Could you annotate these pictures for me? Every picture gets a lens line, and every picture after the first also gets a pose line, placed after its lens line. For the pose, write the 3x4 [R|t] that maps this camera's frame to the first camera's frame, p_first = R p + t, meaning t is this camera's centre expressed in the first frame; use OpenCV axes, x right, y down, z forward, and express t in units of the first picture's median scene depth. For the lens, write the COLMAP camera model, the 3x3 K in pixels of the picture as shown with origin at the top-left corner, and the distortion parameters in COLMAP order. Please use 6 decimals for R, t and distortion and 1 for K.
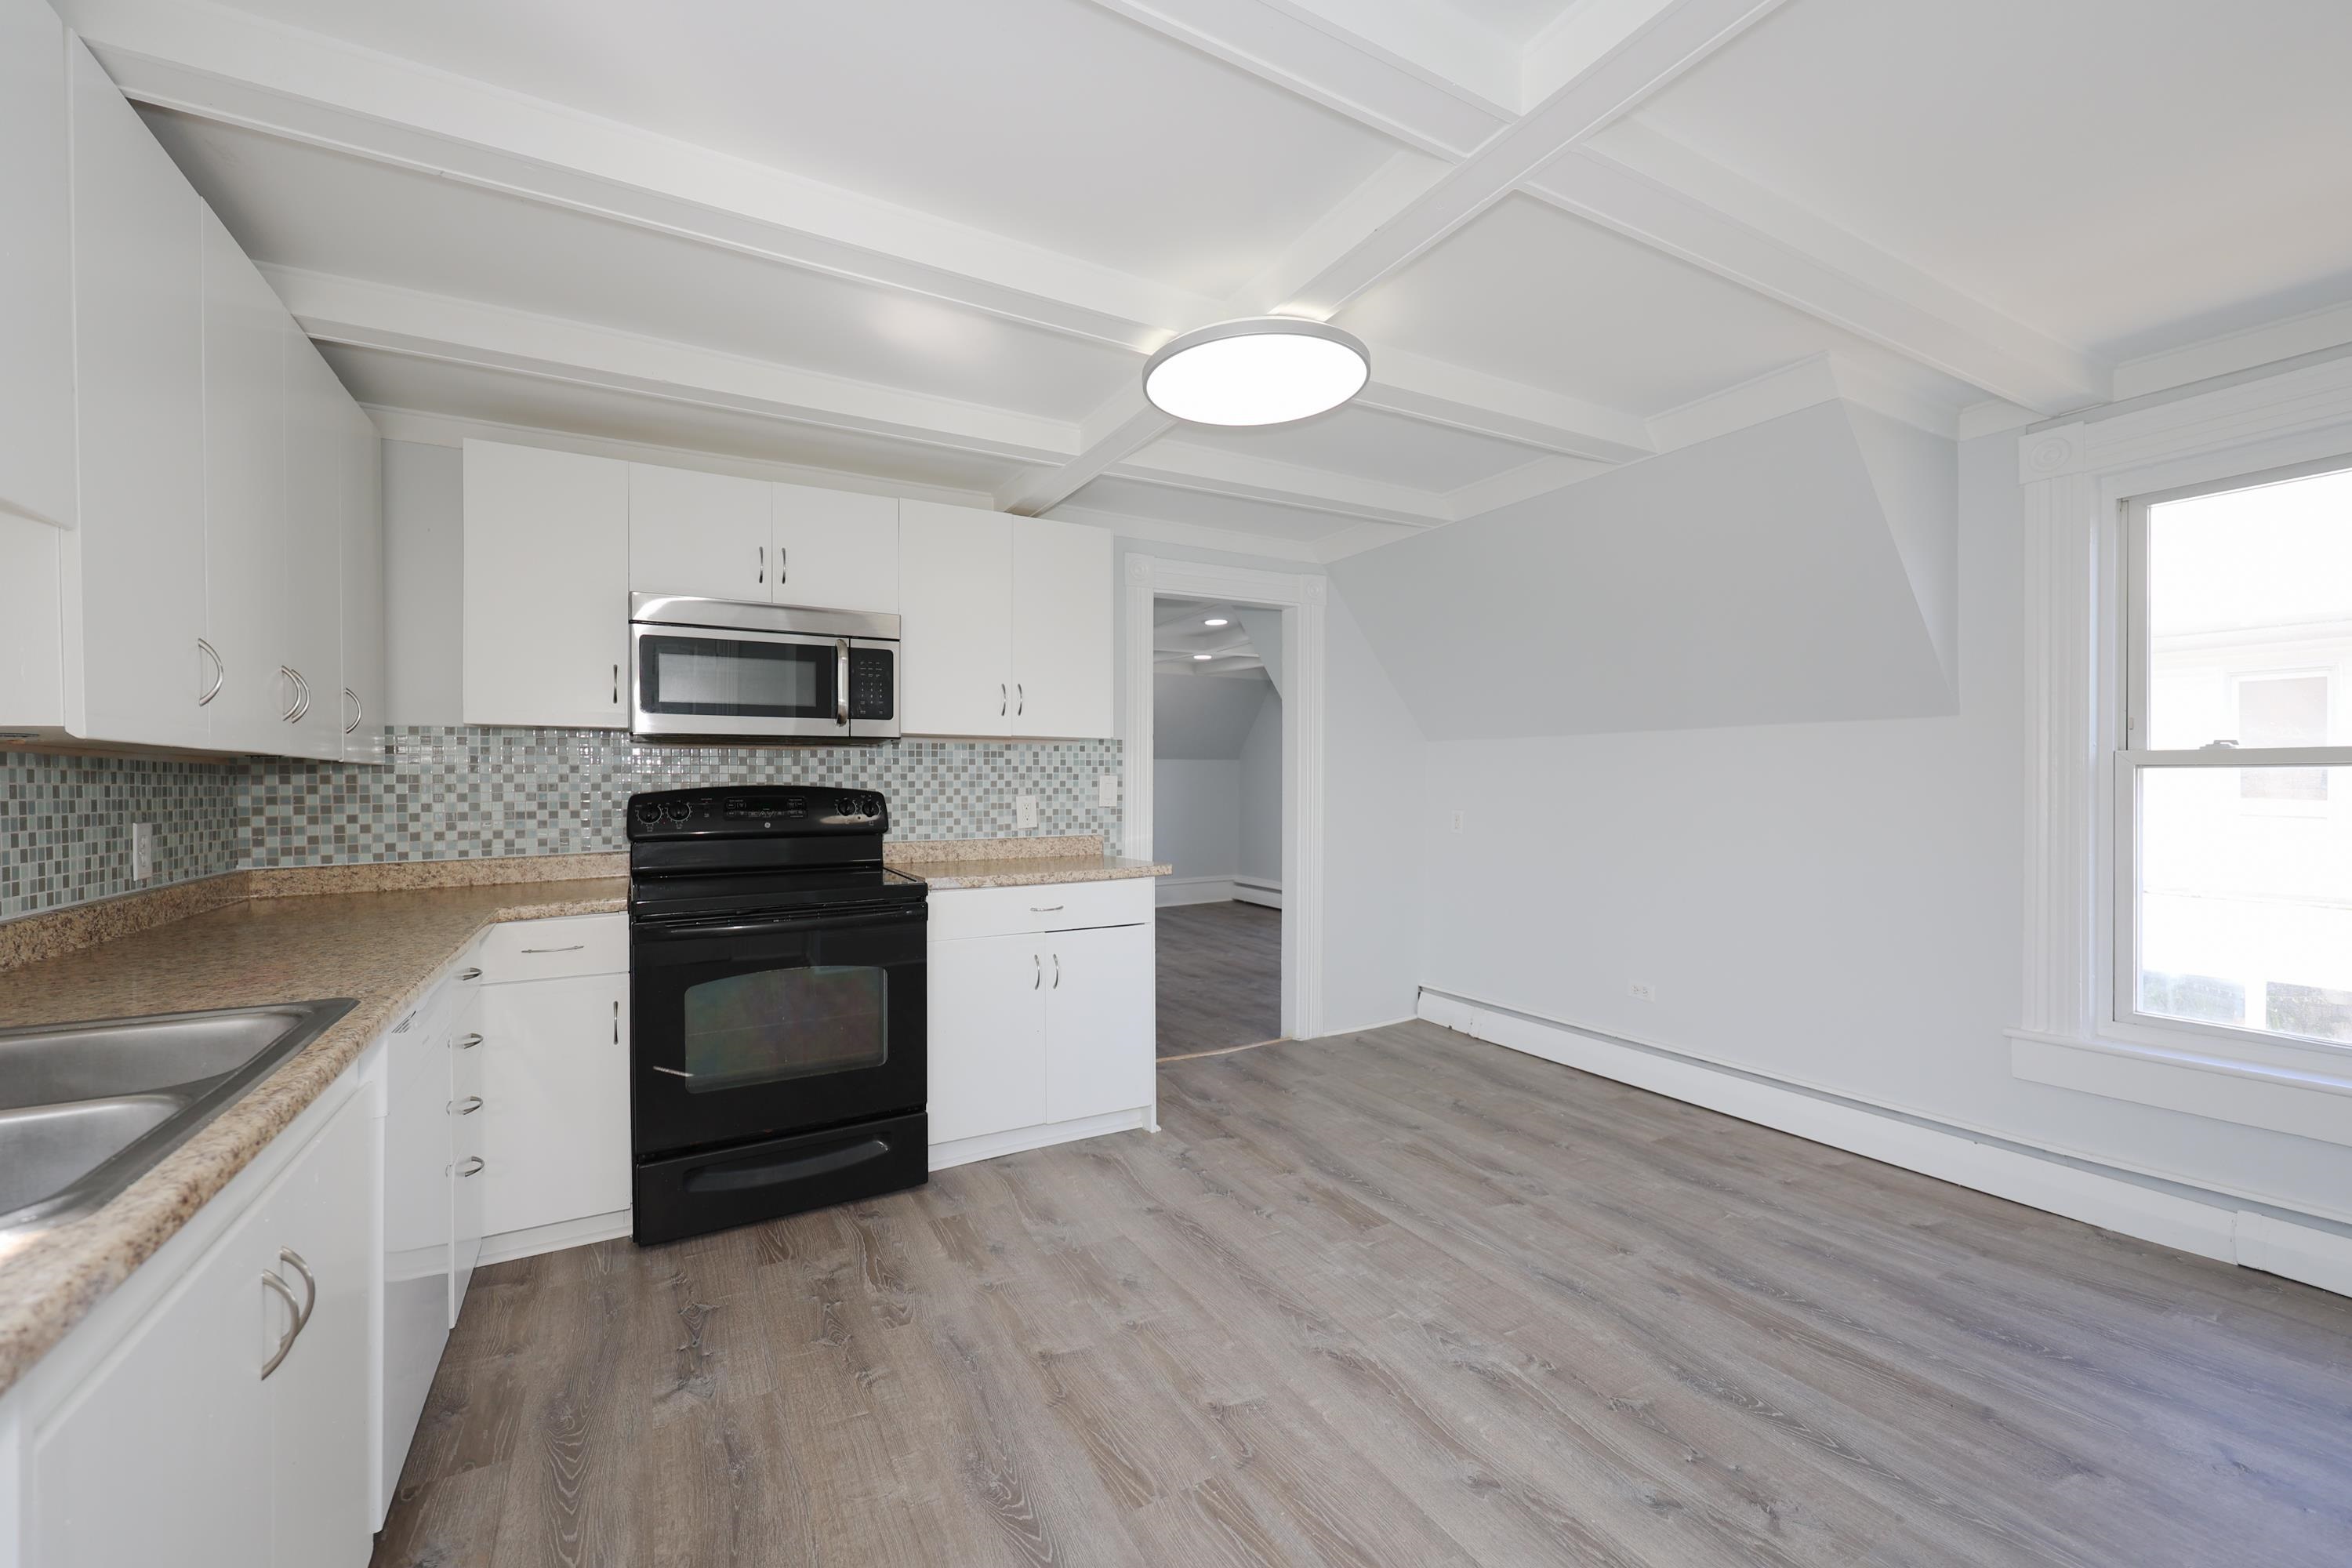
lens RADIAL K [[961.5, 0, 1165.4], [0, 961.5, 786.3], [0, 0, 1]] dist [0.000916, 0.000339]
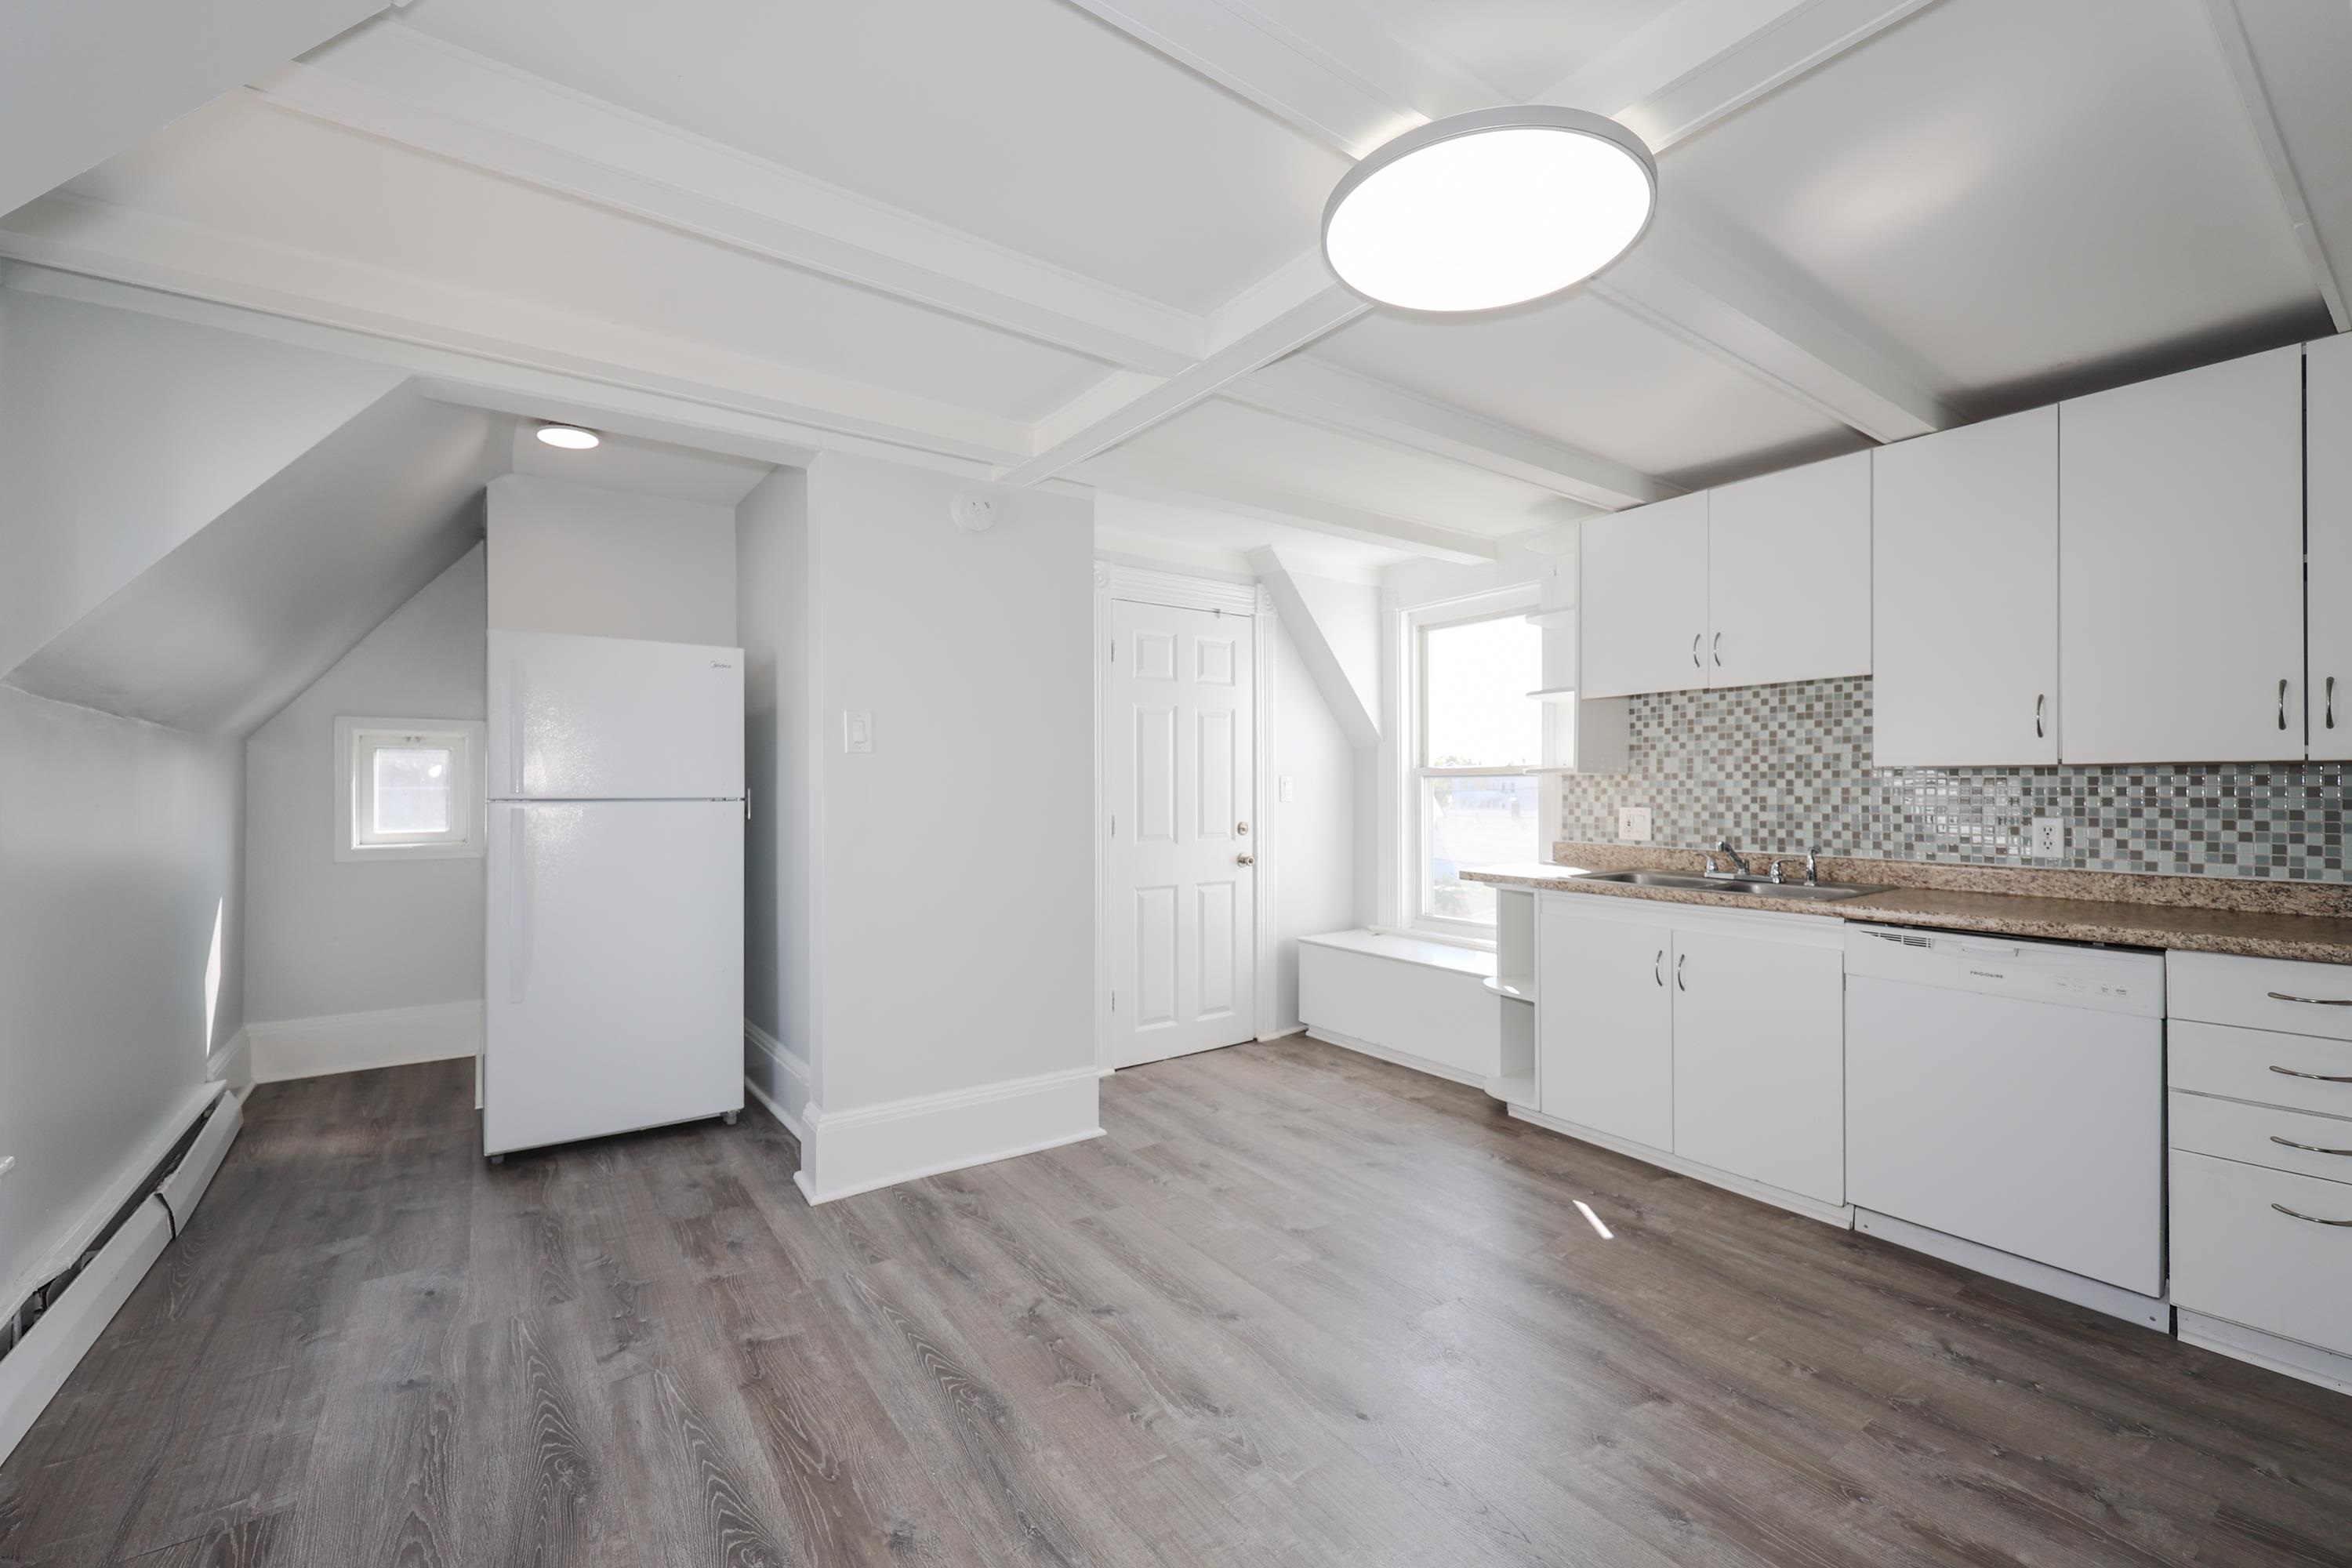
lens RADIAL K [[961.5, 0, 1182.9], [0, 961.5, 784.3], [0, 0, 1]] dist [0.000916, 0.000339]
pose [[-0.992171, 0.005740, -0.124759, 0.471332], [0.005742, 0.999983, 0.000341, -0.008903], [0.124758, -0.000378, -0.992187, 1.962753]]
